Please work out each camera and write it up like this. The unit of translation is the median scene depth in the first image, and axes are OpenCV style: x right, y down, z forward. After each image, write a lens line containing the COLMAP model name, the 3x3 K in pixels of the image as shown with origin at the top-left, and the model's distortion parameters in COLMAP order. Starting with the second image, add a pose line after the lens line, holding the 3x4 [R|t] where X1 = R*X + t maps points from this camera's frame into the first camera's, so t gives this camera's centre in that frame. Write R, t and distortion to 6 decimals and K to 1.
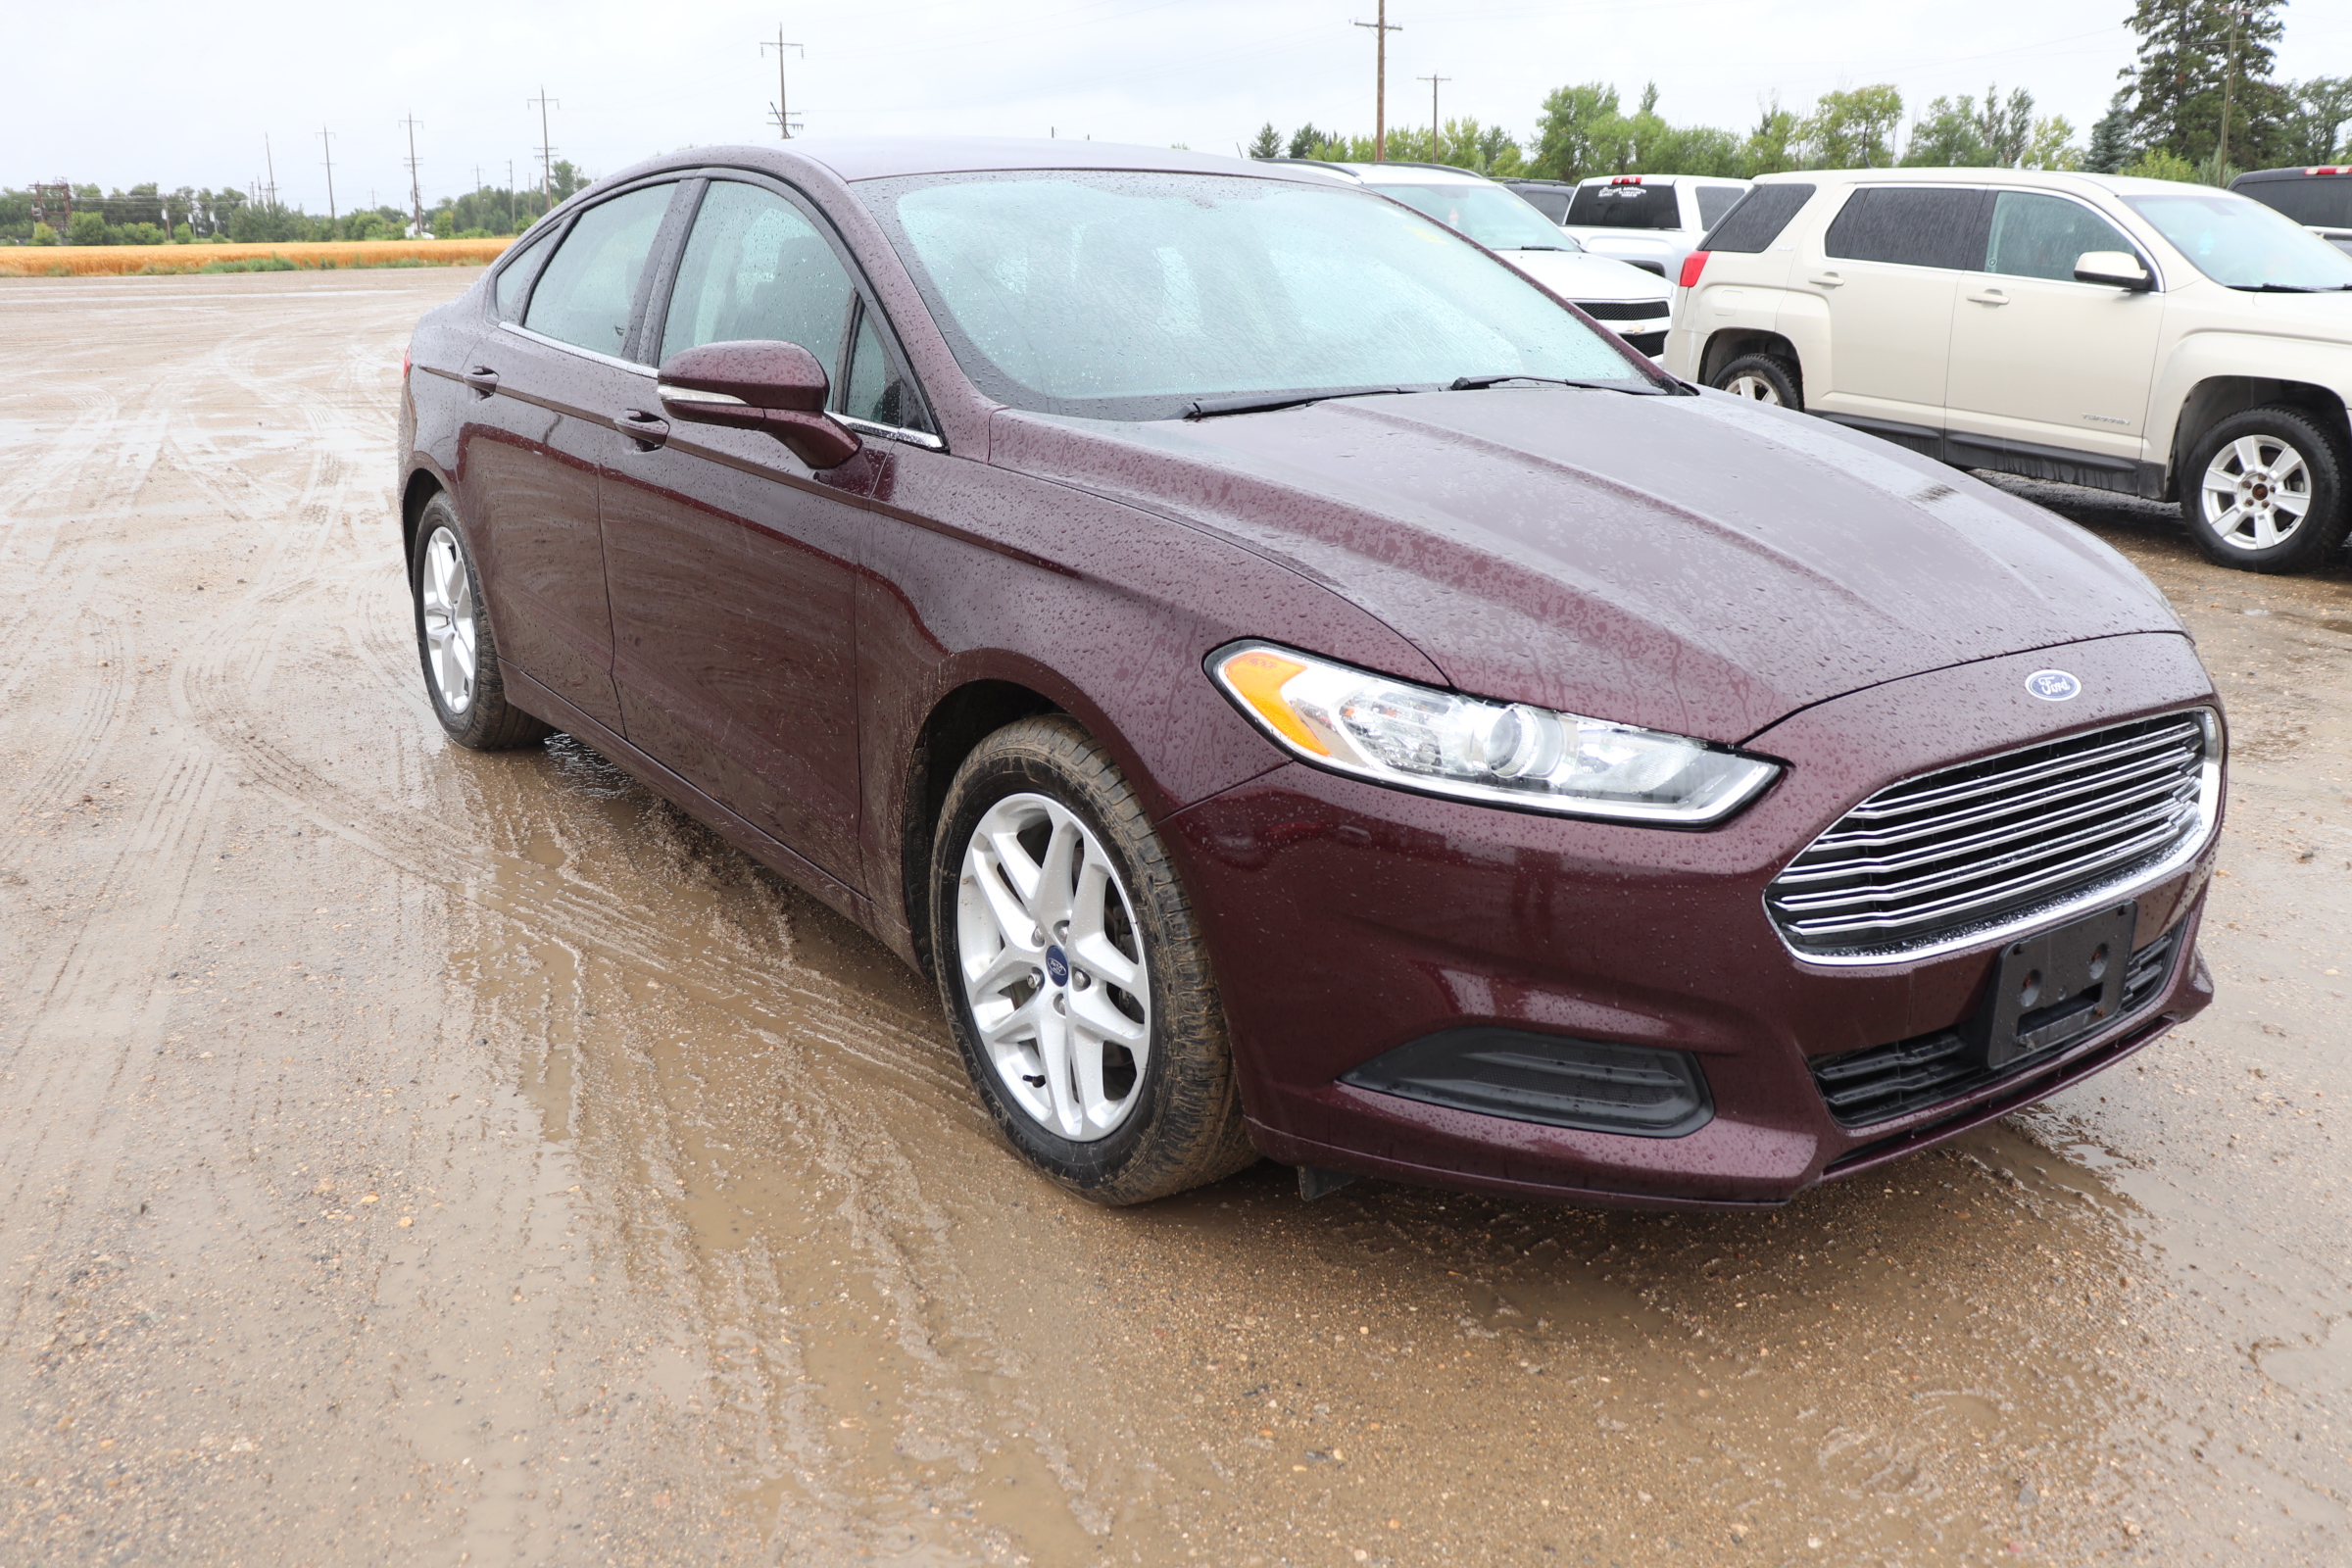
lens RADIAL K [[1931.2, 0, 1188.8], [0, 1931.2, 781.2], [0, 0, 1]] dist [-0.145323, 0.126871]
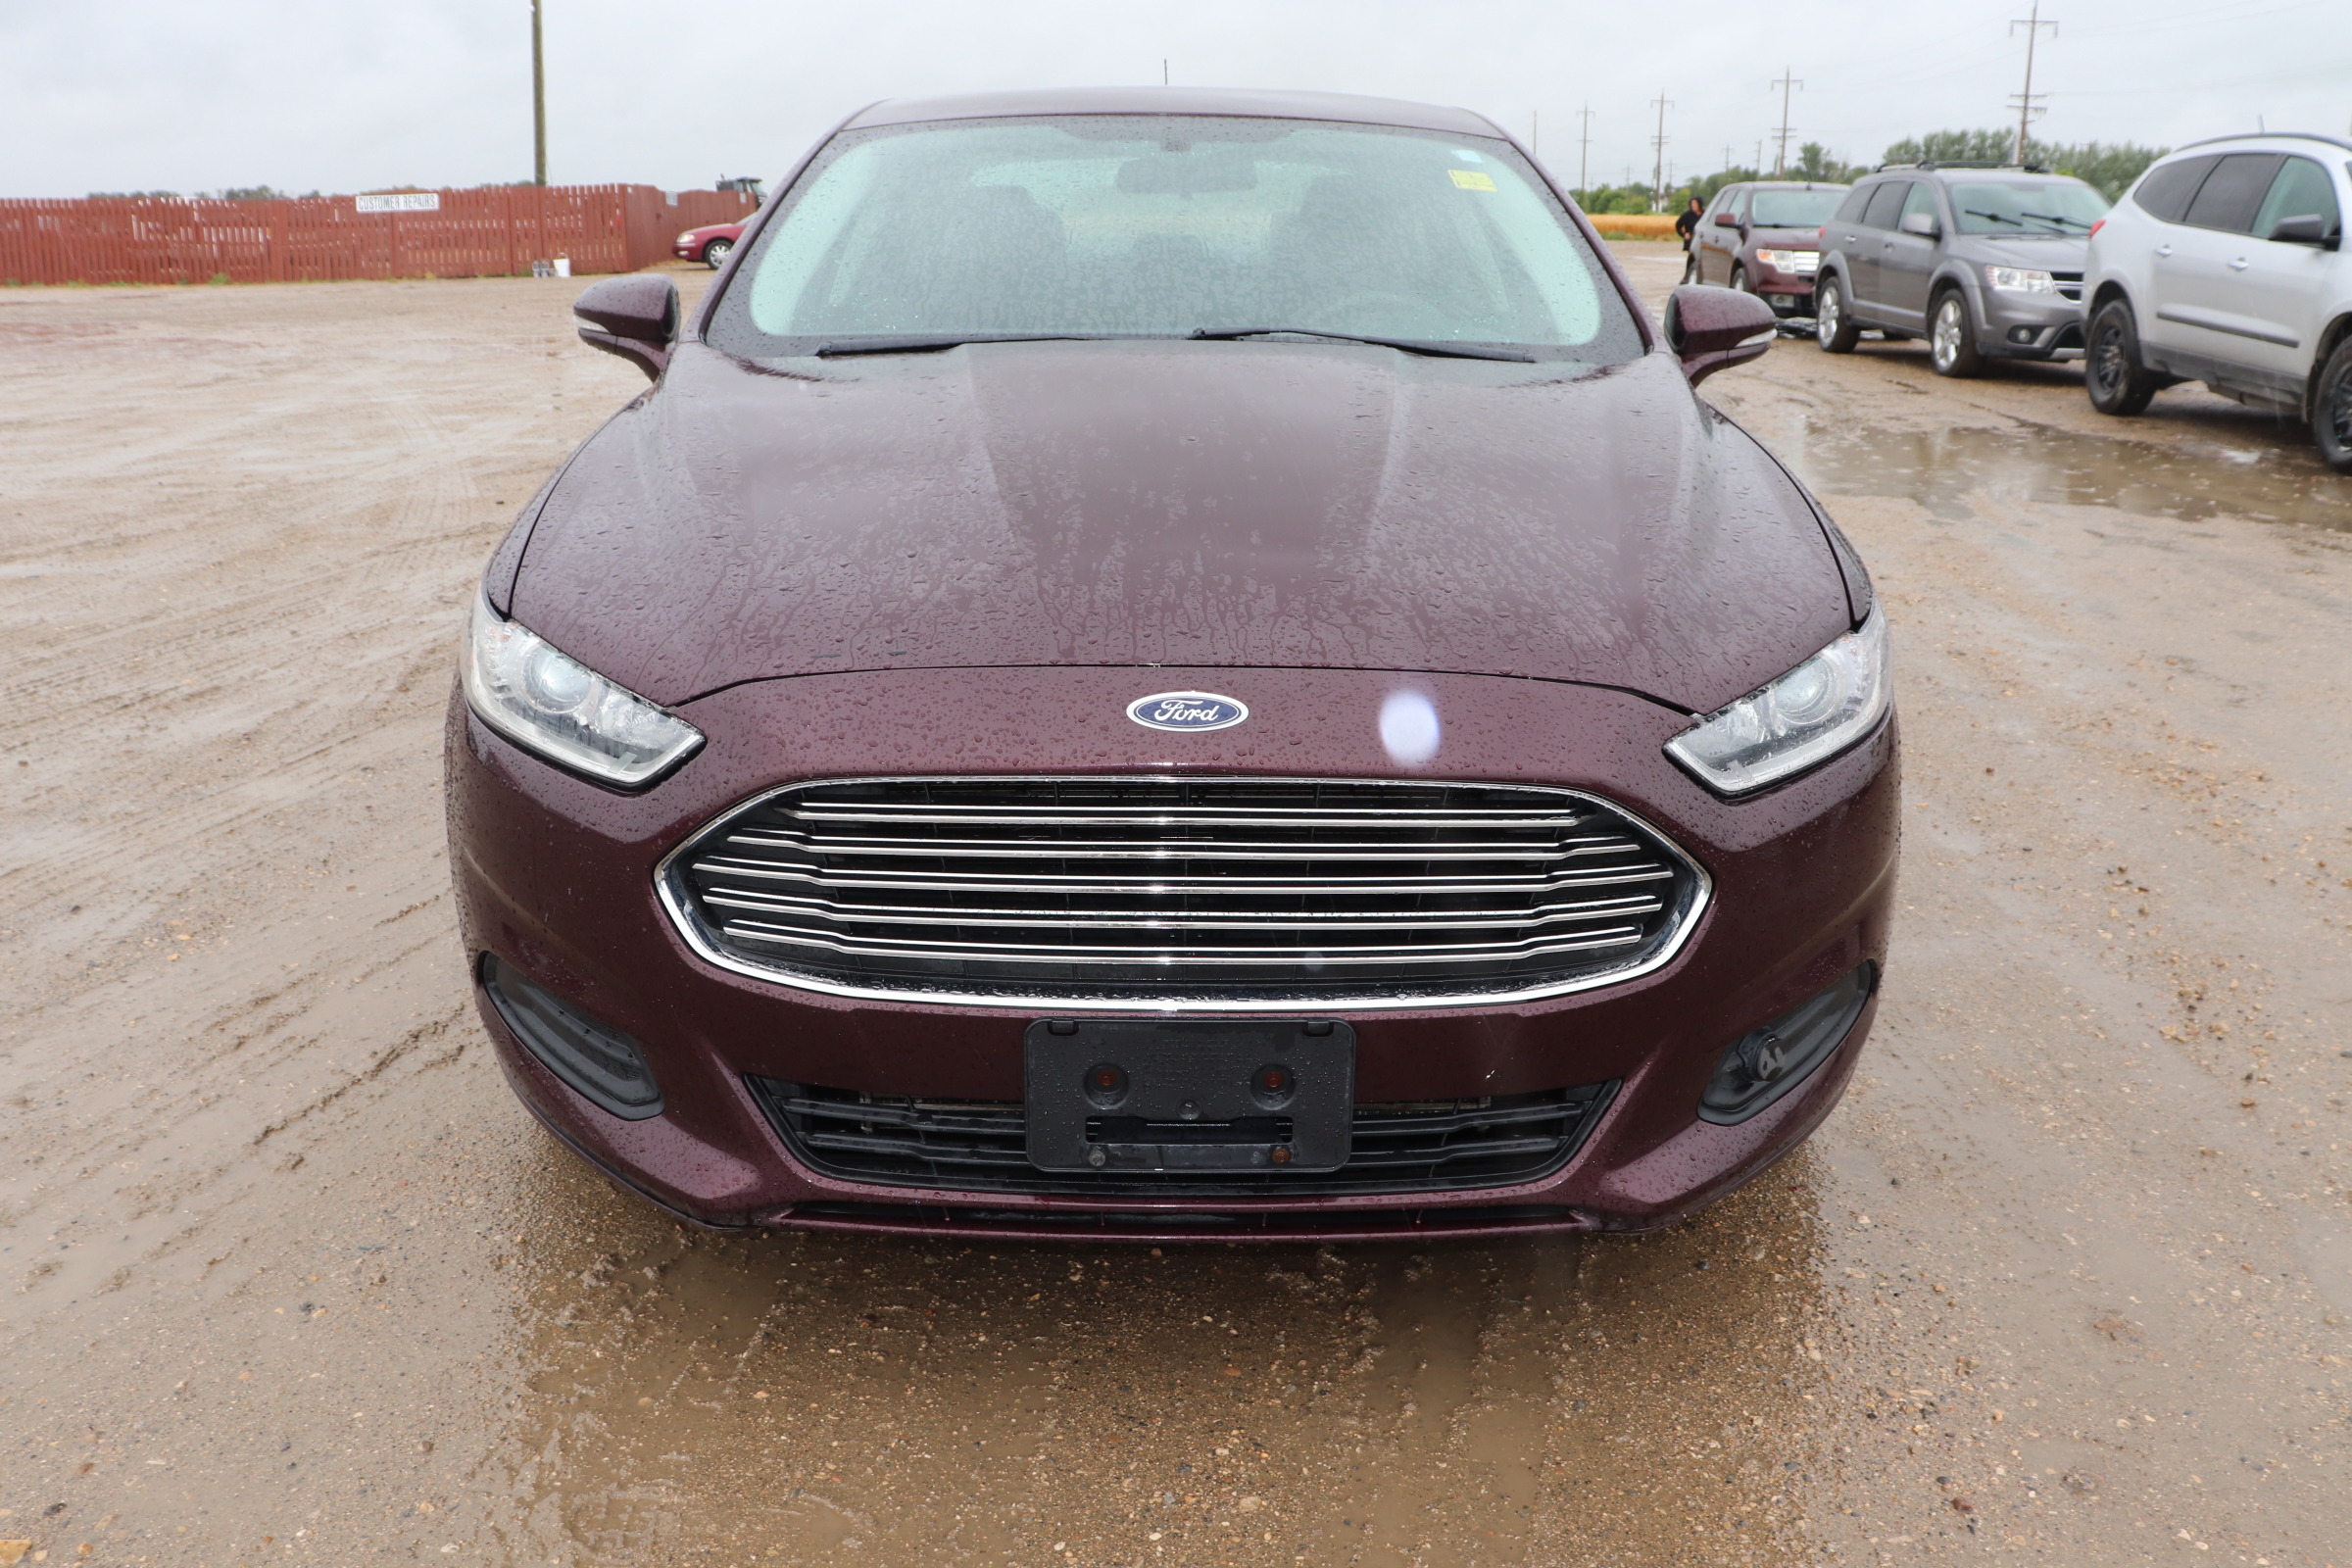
lens RADIAL K [[1931.2, 0, 1180.1], [0, 1931.2, 781.5], [0, 0, 1]] dist [-0.145323, 0.126871]
pose [[0.823452, 0.166013, -0.542555, 0.935247], [-0.160939, 0.985304, 0.057226, -0.071359], [0.544082, 0.040195, 0.838069, 0.352621]]
